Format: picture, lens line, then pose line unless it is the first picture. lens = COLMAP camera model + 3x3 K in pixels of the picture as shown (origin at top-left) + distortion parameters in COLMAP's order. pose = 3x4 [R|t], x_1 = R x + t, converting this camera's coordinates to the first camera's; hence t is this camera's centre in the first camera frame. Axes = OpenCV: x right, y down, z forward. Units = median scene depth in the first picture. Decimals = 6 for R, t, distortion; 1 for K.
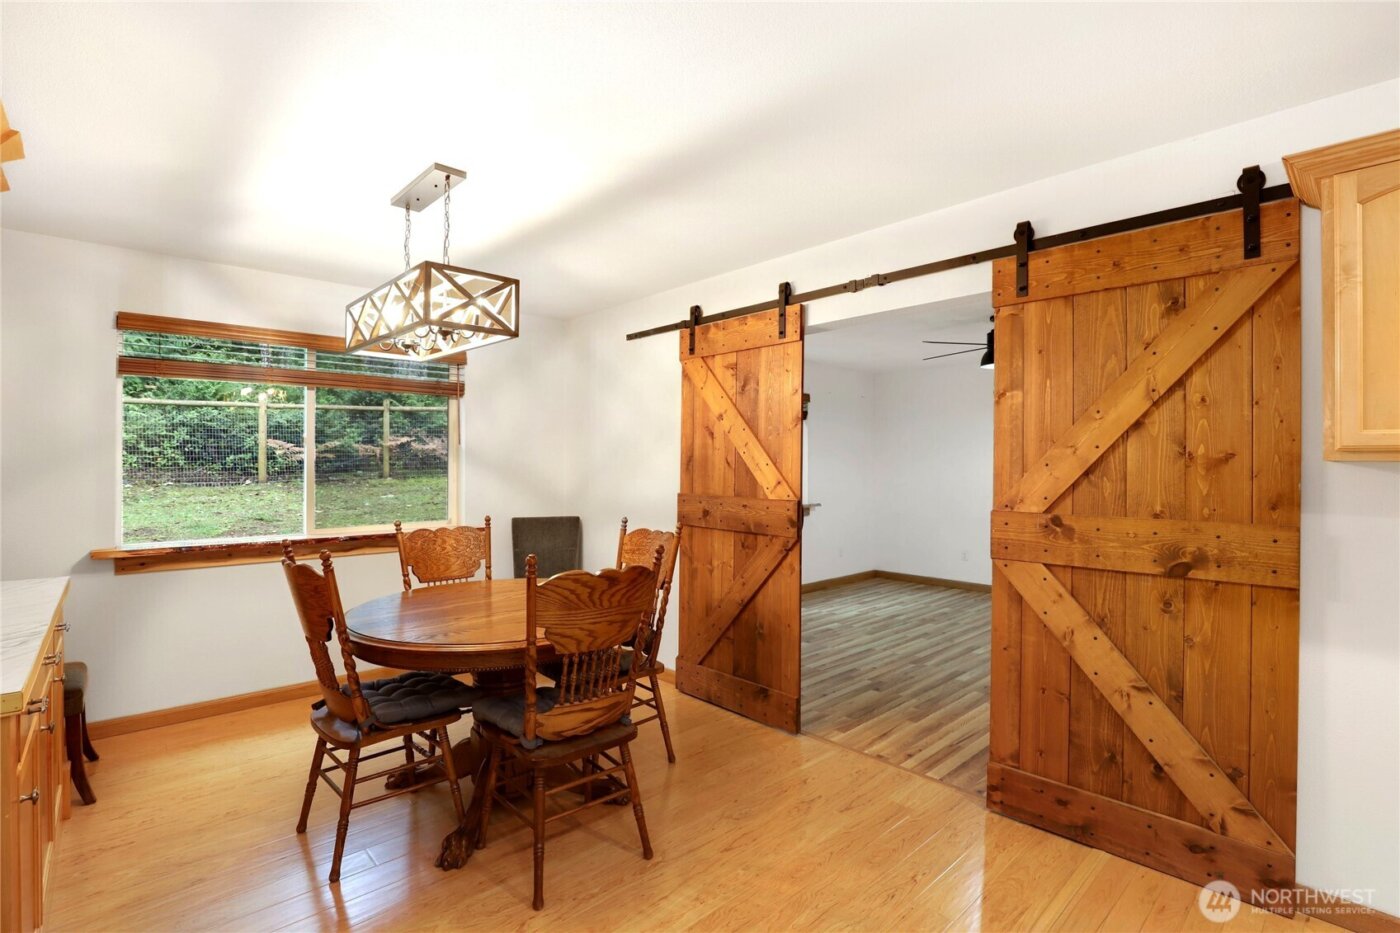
lens RADIAL K [[647.8, 0, 709.4], [0, 647.8, 468.5], [0, 0, 1]] dist [-0.025864, 0.000667]
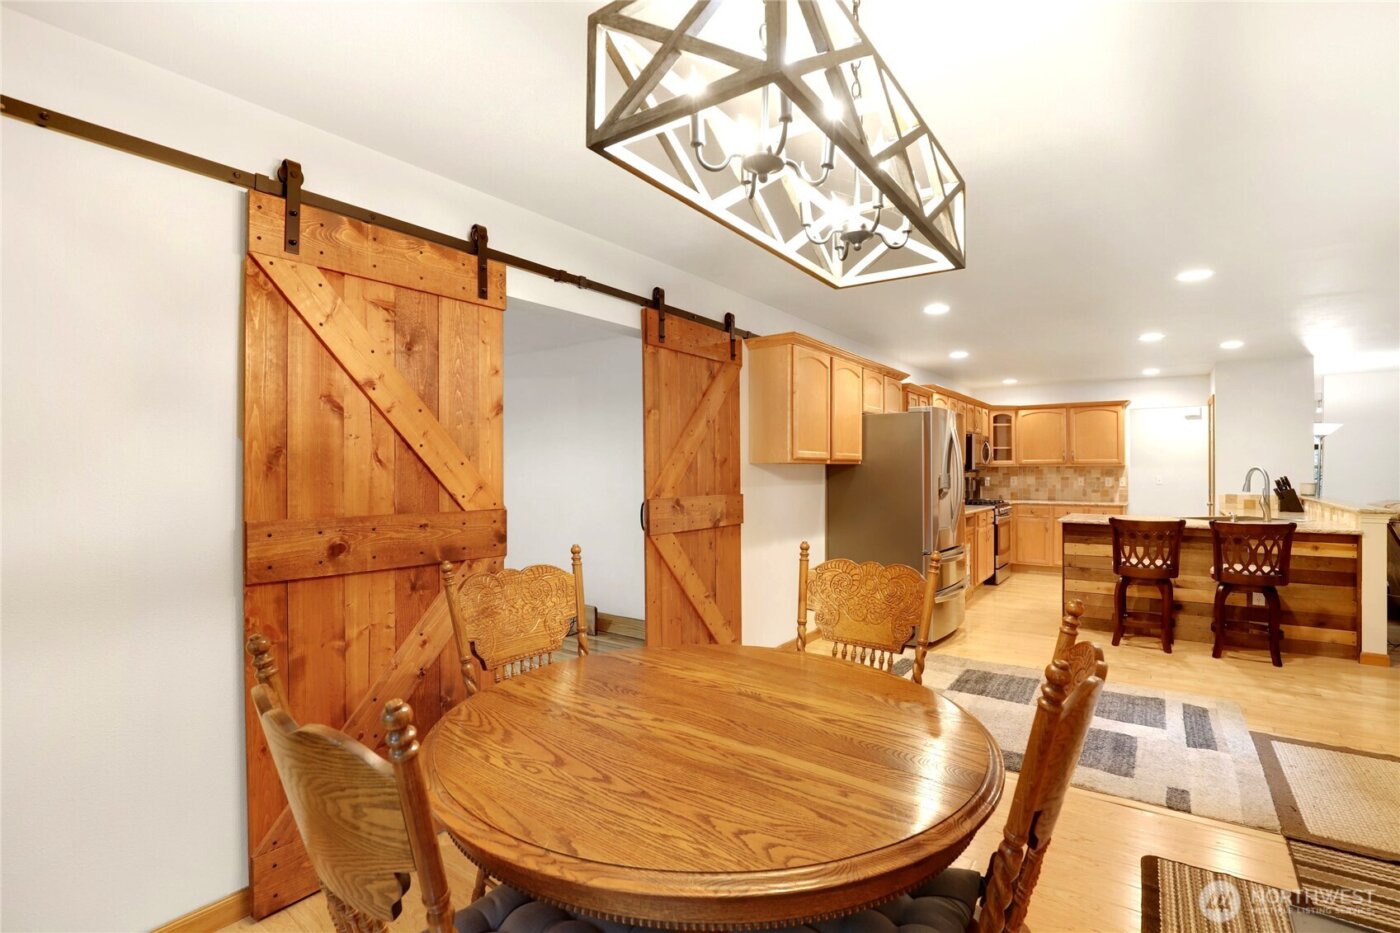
lens RADIAL K [[661.6, 0, 705.0], [0, 661.6, 466.4], [0, 0, 1]] dist [-0.026181, 0.000942]
pose [[-0.186842, -0.000496, 0.982390, -0.663672], [0.007497, 0.999970, 0.001931, -0.002197], [-0.982361, 0.007726, -0.186832, 0.841381]]
